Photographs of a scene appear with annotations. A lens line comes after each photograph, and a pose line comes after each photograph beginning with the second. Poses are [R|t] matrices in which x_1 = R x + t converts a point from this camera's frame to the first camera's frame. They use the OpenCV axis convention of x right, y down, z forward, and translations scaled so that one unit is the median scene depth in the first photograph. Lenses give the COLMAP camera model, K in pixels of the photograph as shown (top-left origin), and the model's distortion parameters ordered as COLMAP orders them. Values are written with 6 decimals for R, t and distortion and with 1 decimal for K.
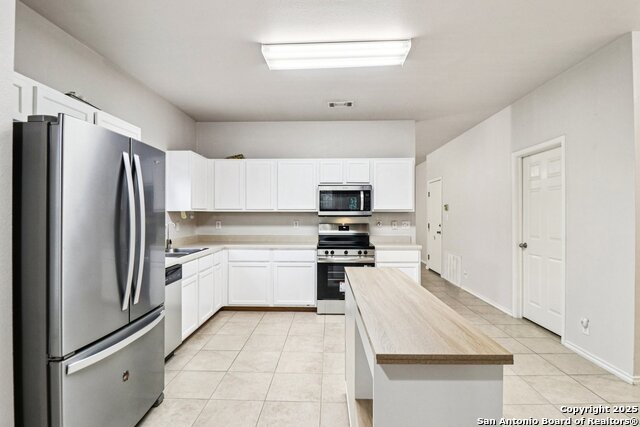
lens RADIAL K [[315.5, 0, 320.0], [0, 315.5, 213.5], [0, 0, 1]] dist [-0.000566, -0.000361]
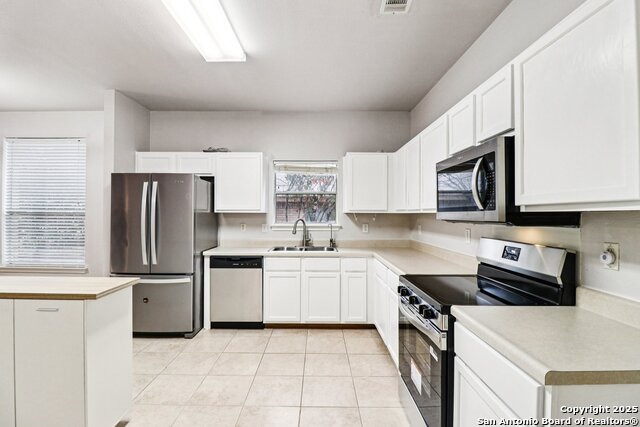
lens RADIAL K [[306.5, 0, 313.1], [0, 306.5, 212.4], [0, 0, 1]] dist [-0.001282, -0.000656]
pose [[0.015610, -0.003799, -0.999871, 0.497343], [-0.004972, 0.999980, -0.003877, -0.003587], [0.999866, 0.005032, 0.015591, 0.790464]]
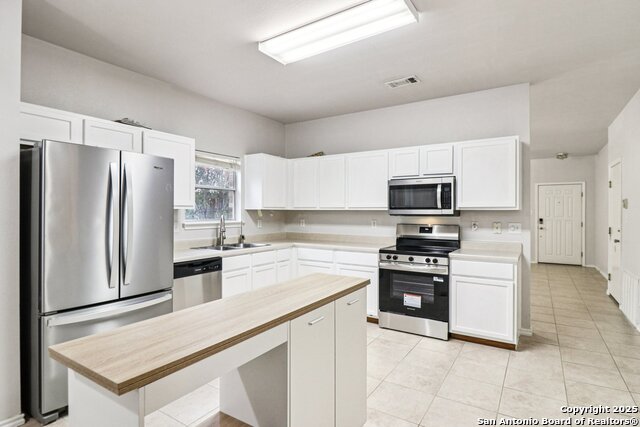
lens RADIAL K [[336.6, 0, 320.0], [0, 336.6, 213.5], [0, 0, 1]] dist [-0.002148, -0.000533]
pose [[0.859085, 0.005308, -0.511805, 0.309017], [-0.003638, 0.999984, 0.004264, 0.000654], [0.511819, -0.001801, 0.859091, 0.107415]]
